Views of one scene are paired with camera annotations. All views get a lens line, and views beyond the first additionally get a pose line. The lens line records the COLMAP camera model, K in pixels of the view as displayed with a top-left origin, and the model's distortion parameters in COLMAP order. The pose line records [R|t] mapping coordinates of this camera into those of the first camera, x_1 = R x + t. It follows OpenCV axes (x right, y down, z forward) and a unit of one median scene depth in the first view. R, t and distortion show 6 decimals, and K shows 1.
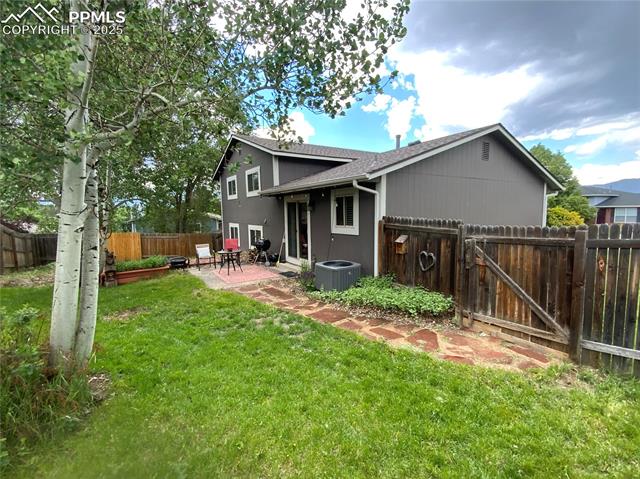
lens RADIAL K [[295.8, 0, 320.0], [0, 295.8, 232.9], [0, 0, 1]] dist [-0.003659, -0.011719]
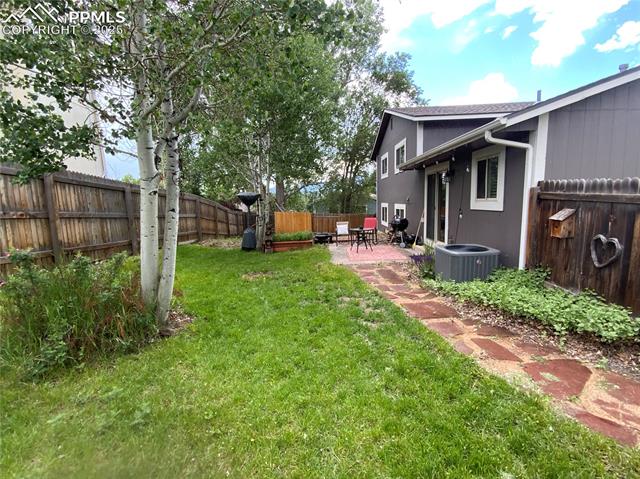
lens RADIAL K [[295.8, 0, 314.1], [0, 295.8, 237.3], [0, 0, 1]] dist [-0.003659, -0.011719]
pose [[0.820361, 0.058831, -0.568811, 0.191063], [-0.019593, 0.997001, 0.074861, 0.030923], [0.571510, -0.050268, 0.819054, 0.169036]]
